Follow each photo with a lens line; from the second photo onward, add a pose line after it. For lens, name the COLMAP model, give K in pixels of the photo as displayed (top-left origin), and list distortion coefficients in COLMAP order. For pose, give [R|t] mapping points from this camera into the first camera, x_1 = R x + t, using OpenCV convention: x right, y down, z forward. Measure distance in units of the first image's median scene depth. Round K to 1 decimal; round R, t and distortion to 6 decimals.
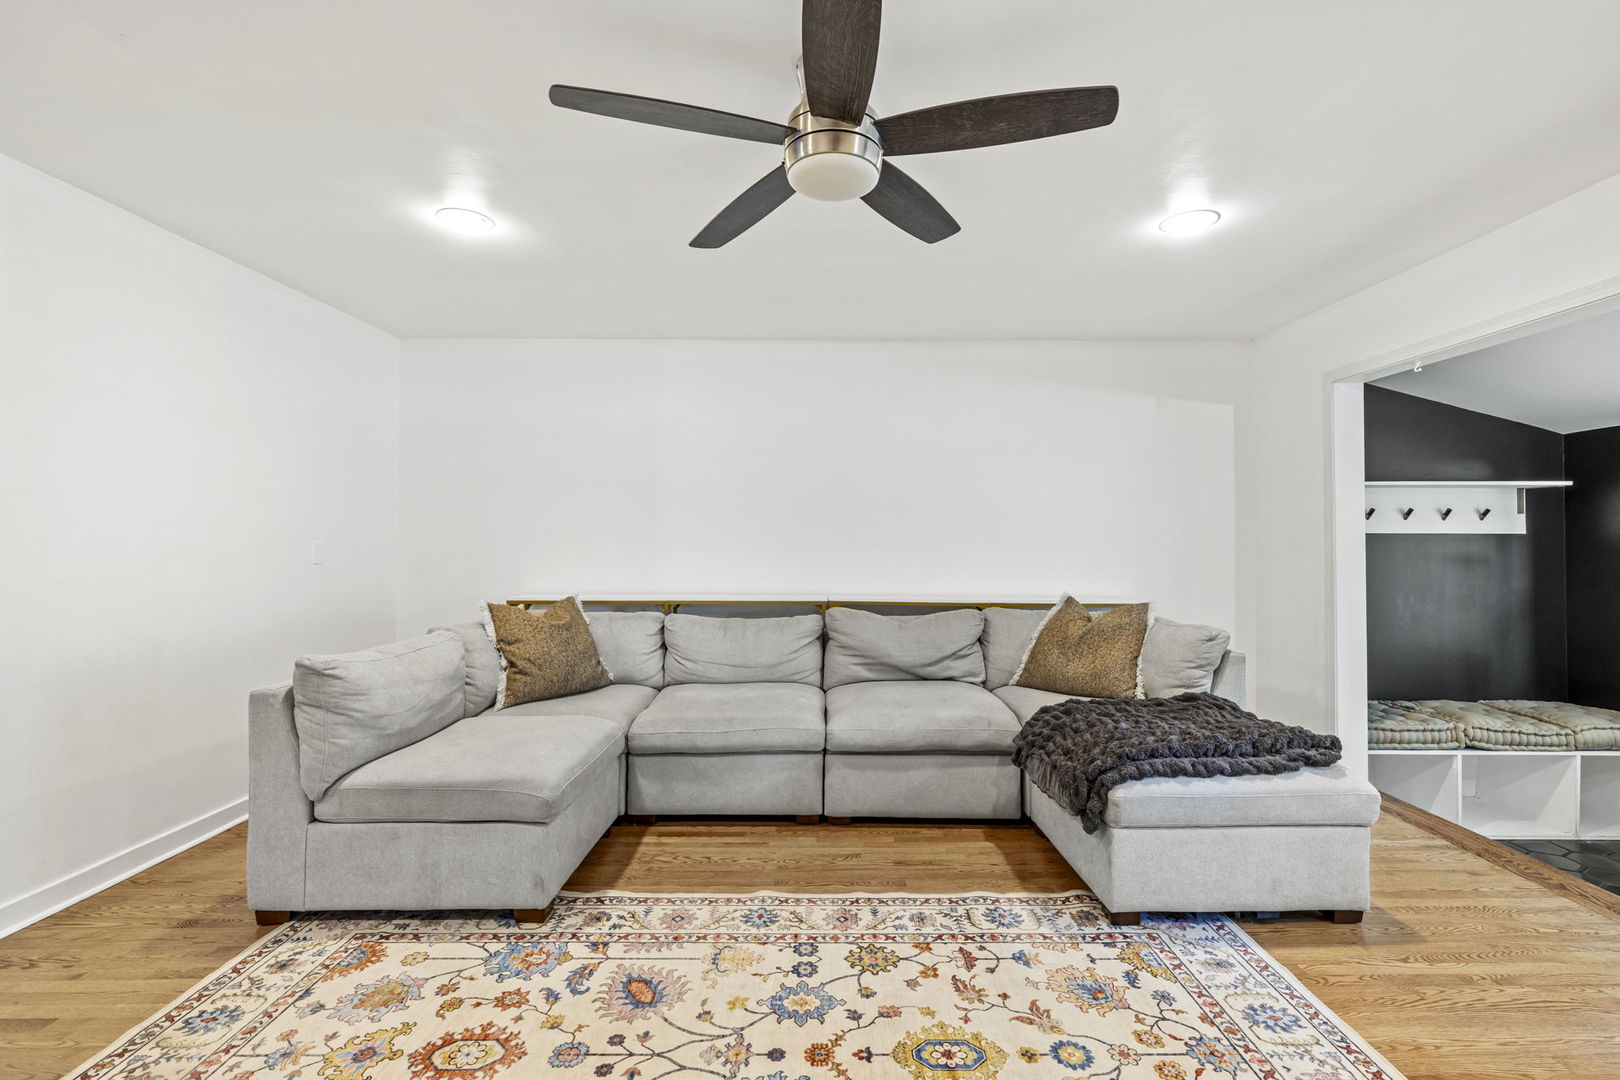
lens RADIAL K [[753.7, 0, 813.0], [0, 753.7, 537.3], [0, 0, 1]] dist [-0.002024, -0.000240]
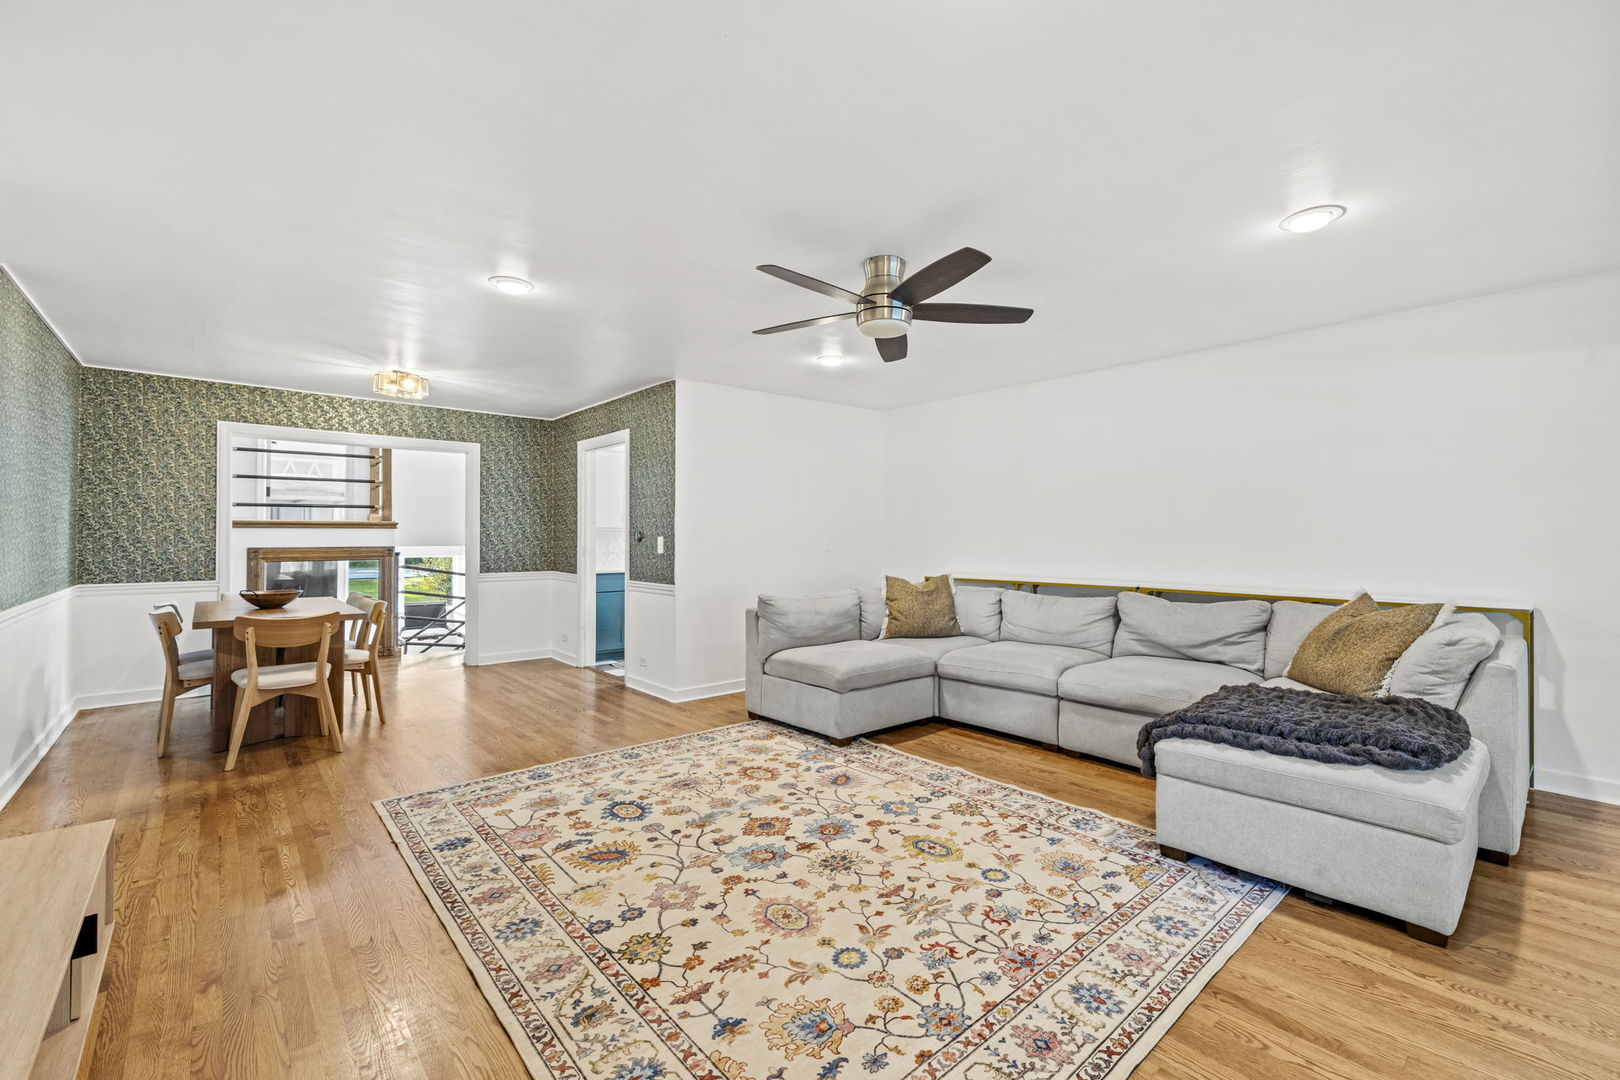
lens RADIAL K [[677.0, 0, 812.4], [0, 677.0, 540.6], [0, 0, 1]] dist [0.000176, 0.000155]
pose [[0.656687, -0.001641, -0.754162, 0.838218], [0.009646, 0.999934, 0.006223, 0.001280], [0.754102, -0.011361, 0.656659, -0.122409]]
